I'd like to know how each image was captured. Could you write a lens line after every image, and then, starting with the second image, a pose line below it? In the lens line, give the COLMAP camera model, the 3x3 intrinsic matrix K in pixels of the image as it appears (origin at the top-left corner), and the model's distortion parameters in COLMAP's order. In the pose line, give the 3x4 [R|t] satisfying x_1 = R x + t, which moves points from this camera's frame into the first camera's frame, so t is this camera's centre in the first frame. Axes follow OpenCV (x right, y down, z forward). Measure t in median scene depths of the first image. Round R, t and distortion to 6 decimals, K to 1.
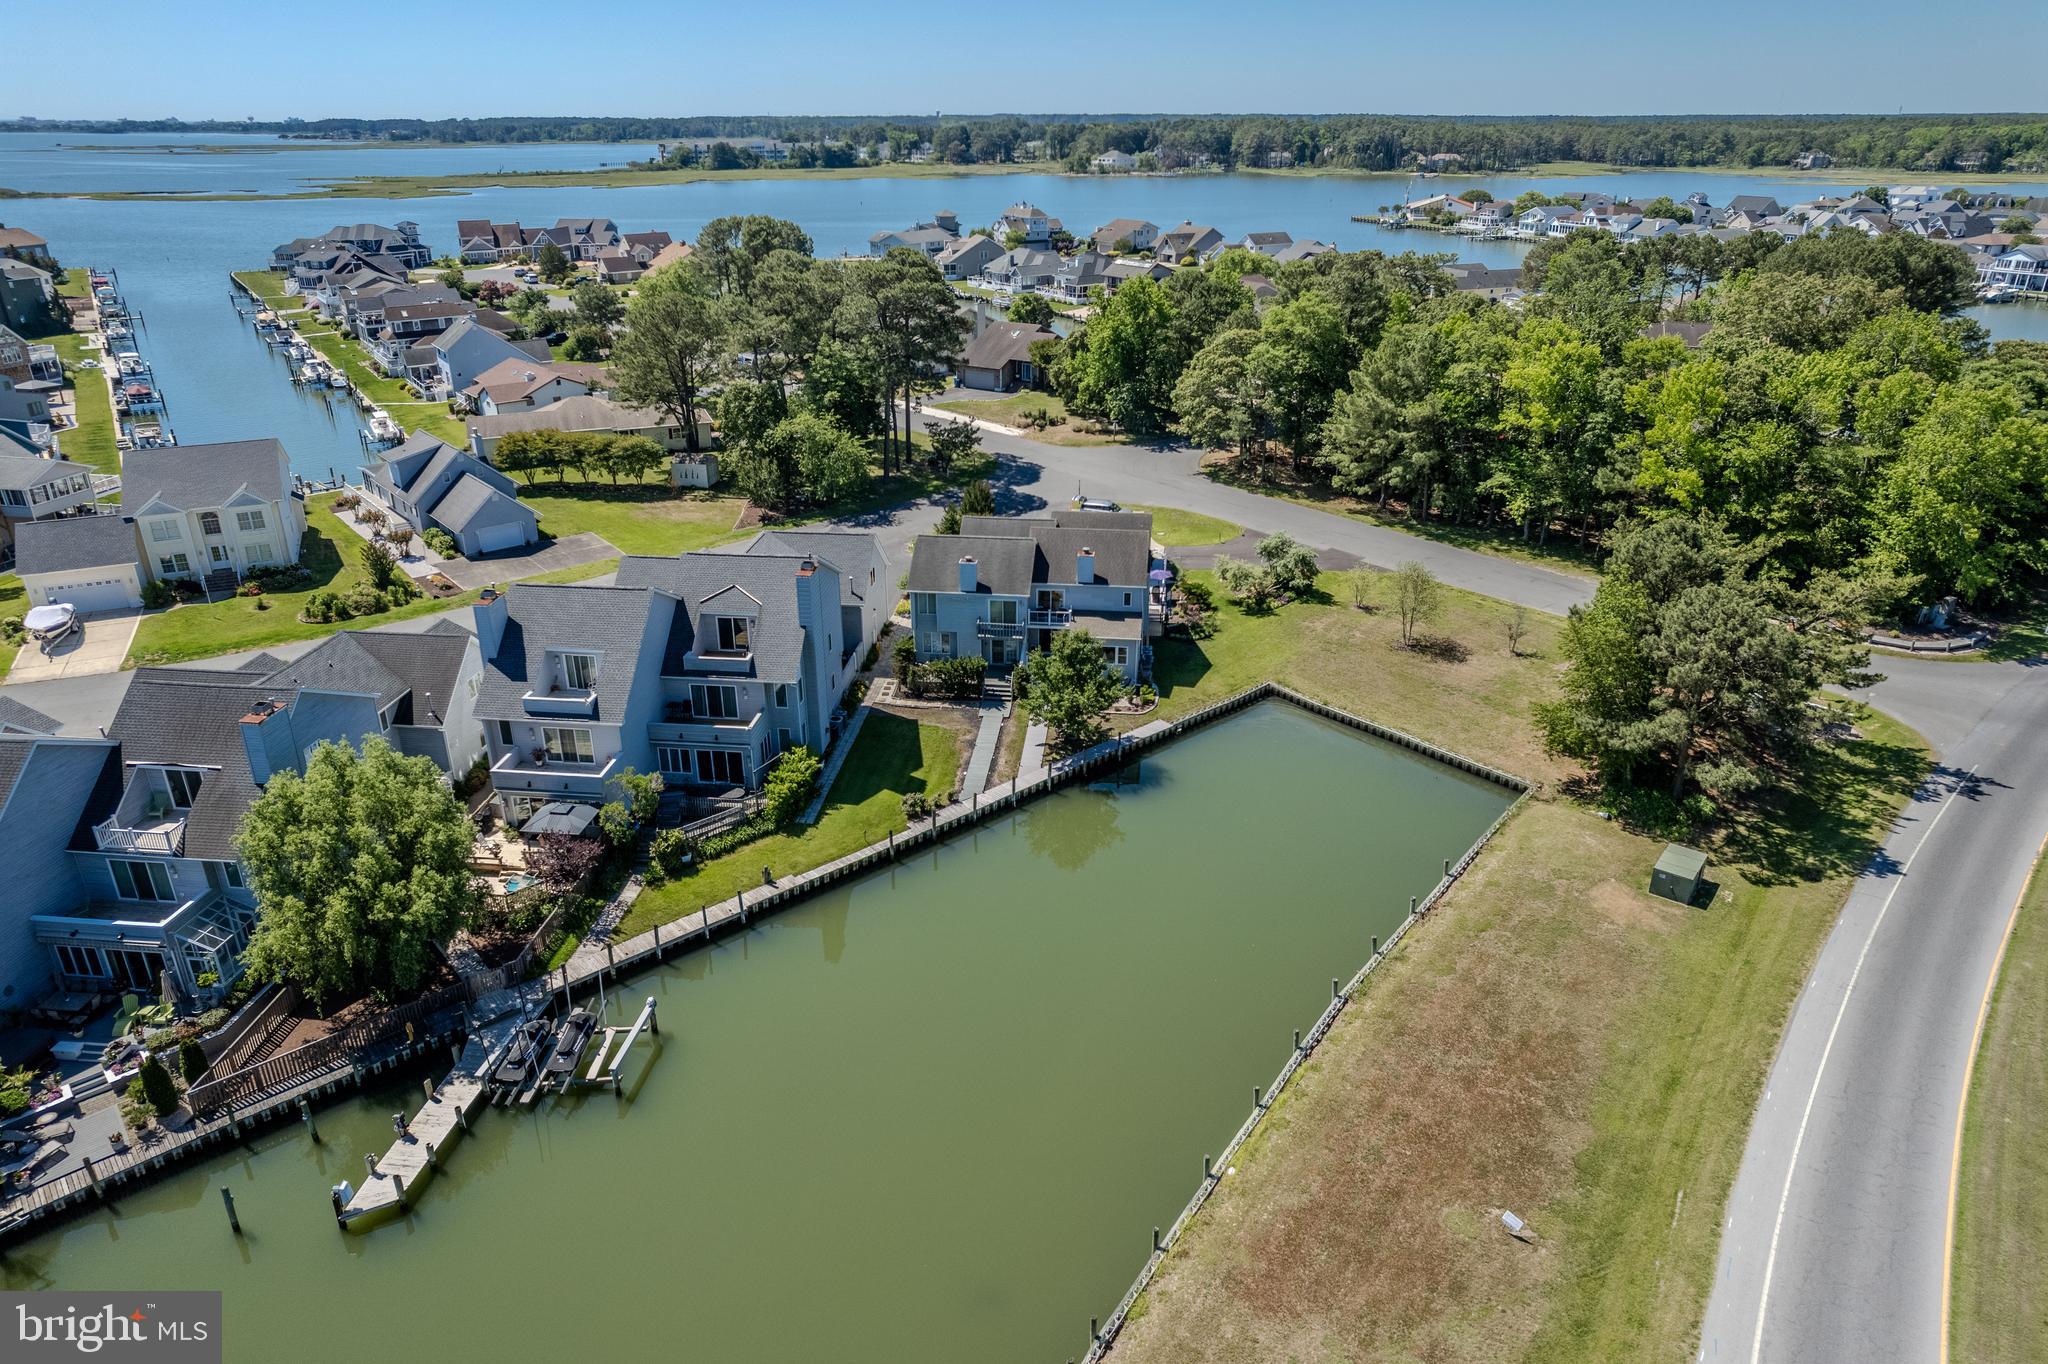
lens RADIAL K [[1311.4, 0, 1021.6], [0, 1311.4, 674.3], [0, 0, 1]] dist [-0.080485, 0.092033]
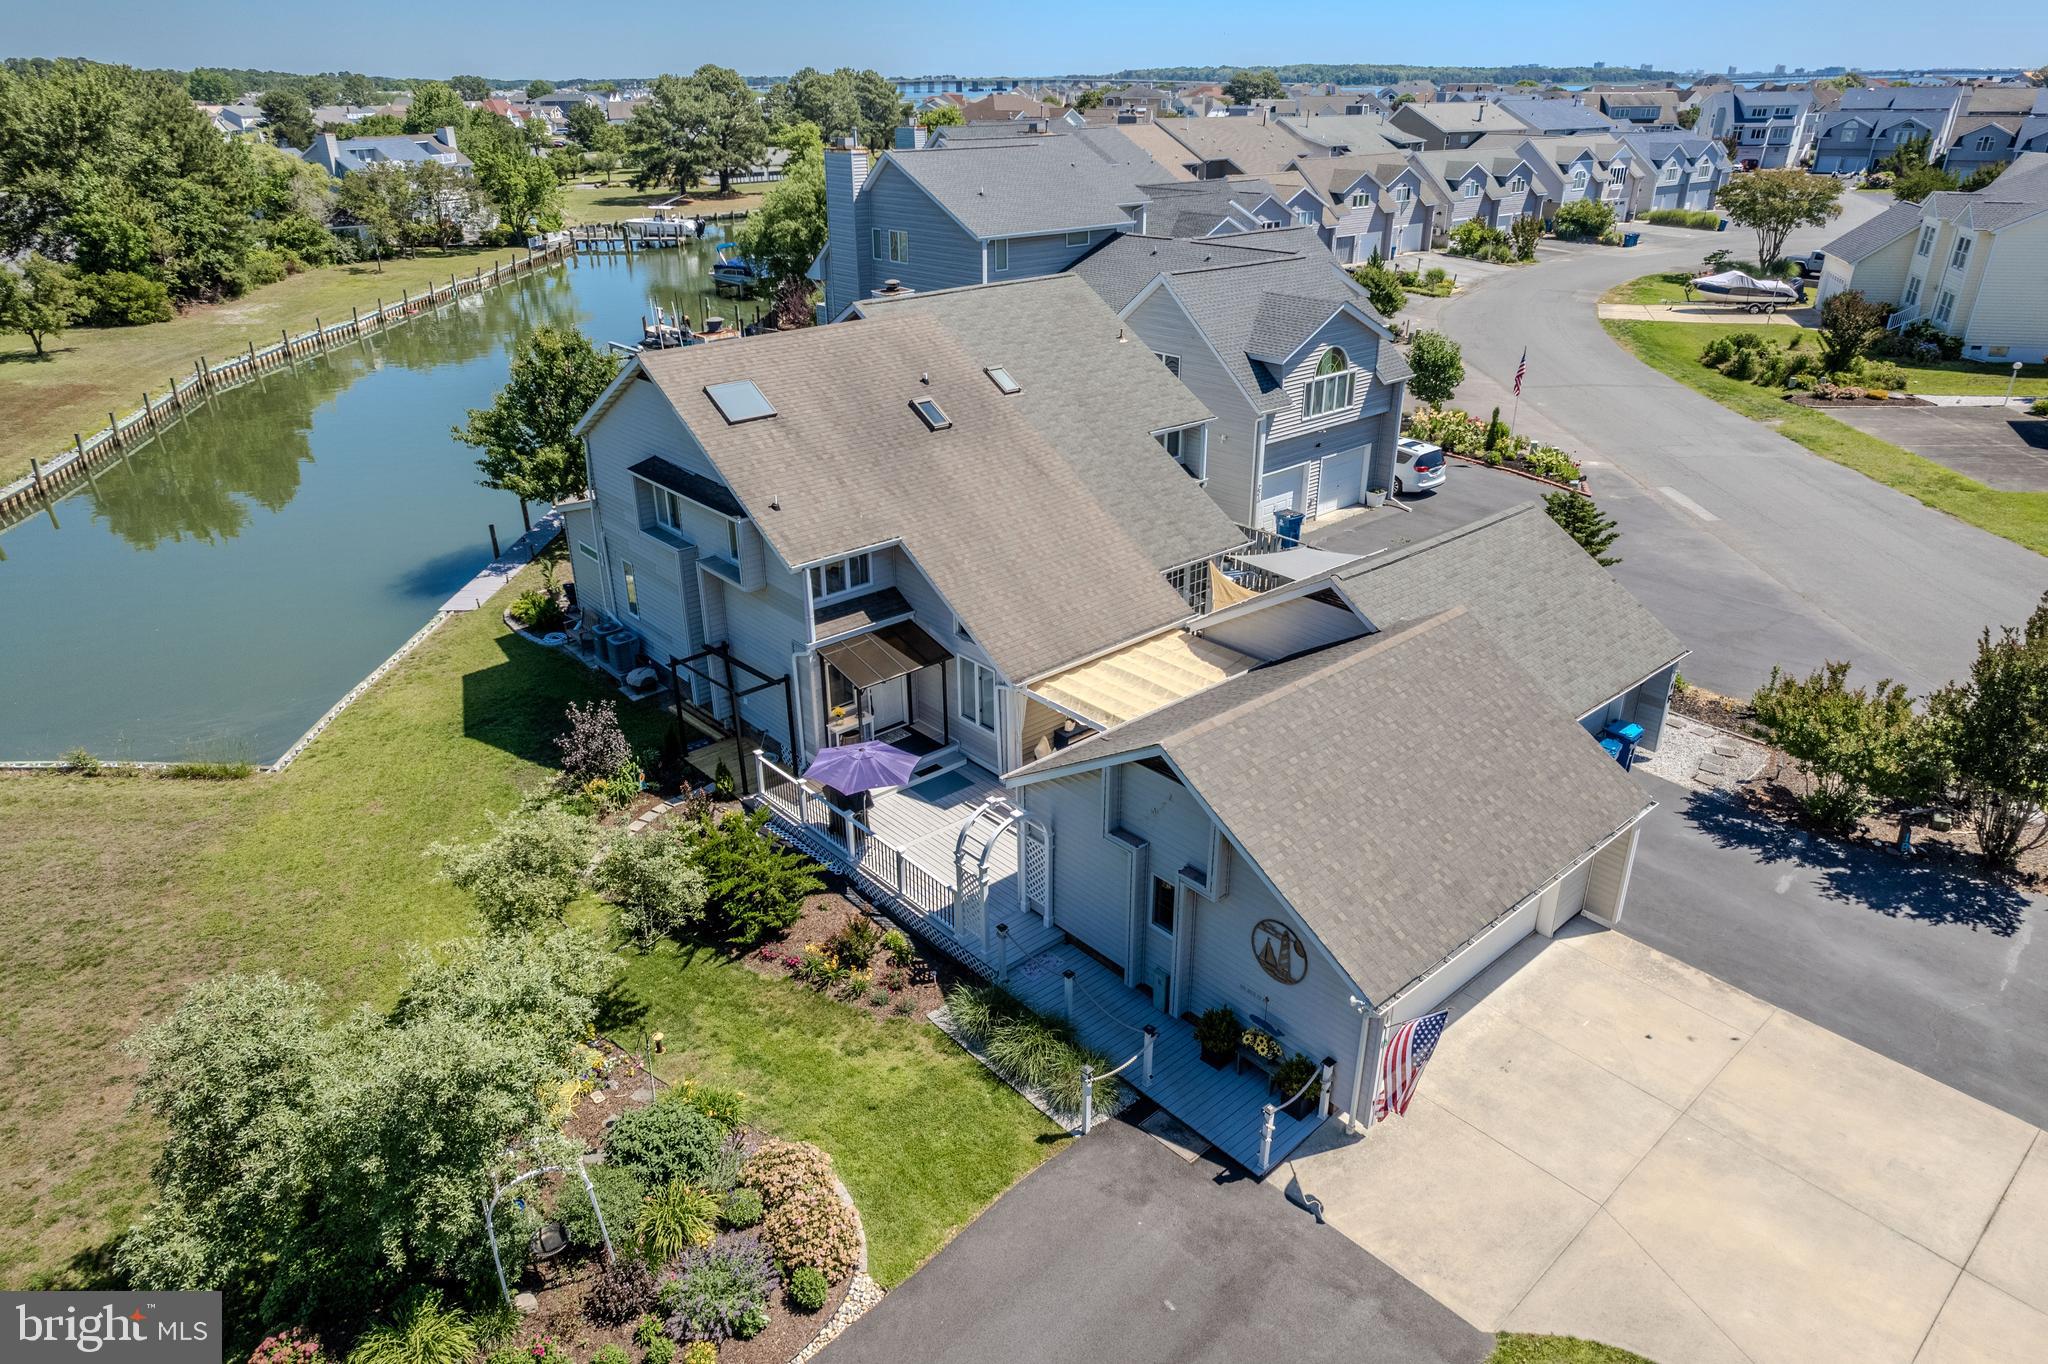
lens RADIAL K [[1310.0, 0, 1025.2], [0, 1310.0, 677.1], [0, 0, 1]] dist [-0.079623, 0.095550]
pose [[-0.675393, 0.316013, -0.666319, 0.074544], [-0.284861, 0.721611, 0.630977, -0.077482], [0.680220, 0.615966, -0.397350, 0.341860]]
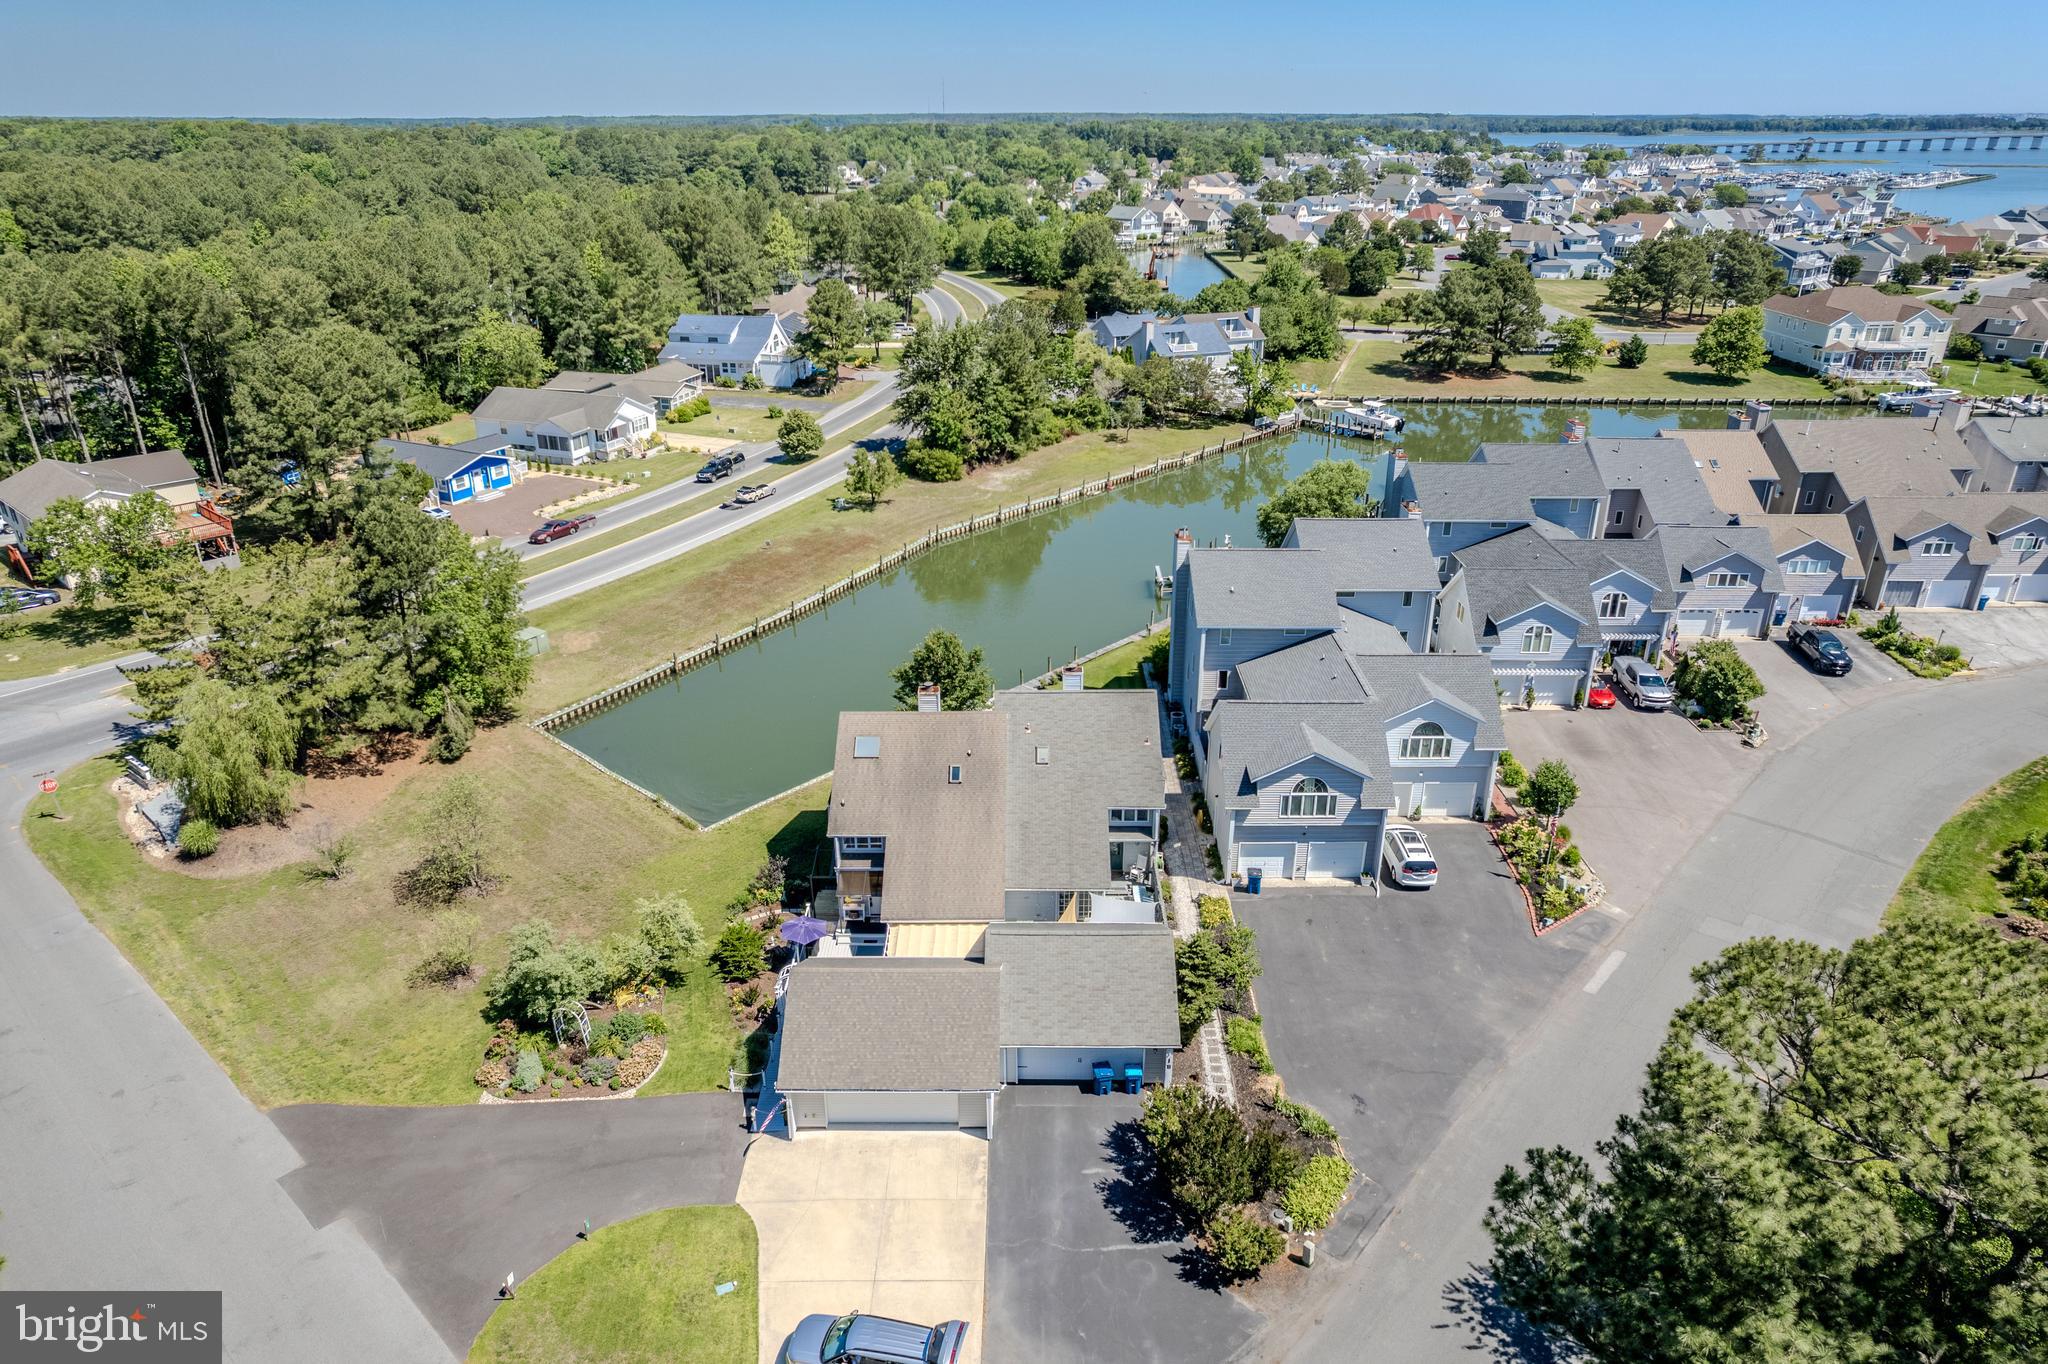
lens RADIAL K [[1311.4, 0, 1021.6], [0, 1311.4, 674.3], [0, 0, 1]] dist [-0.080485, 0.092033]
pose [[-0.994349, 0.046697, -0.095342, 0.018126], [-0.037515, 0.685572, 0.727038, -0.177095], [0.099314, 0.726506, -0.679946, 0.406763]]
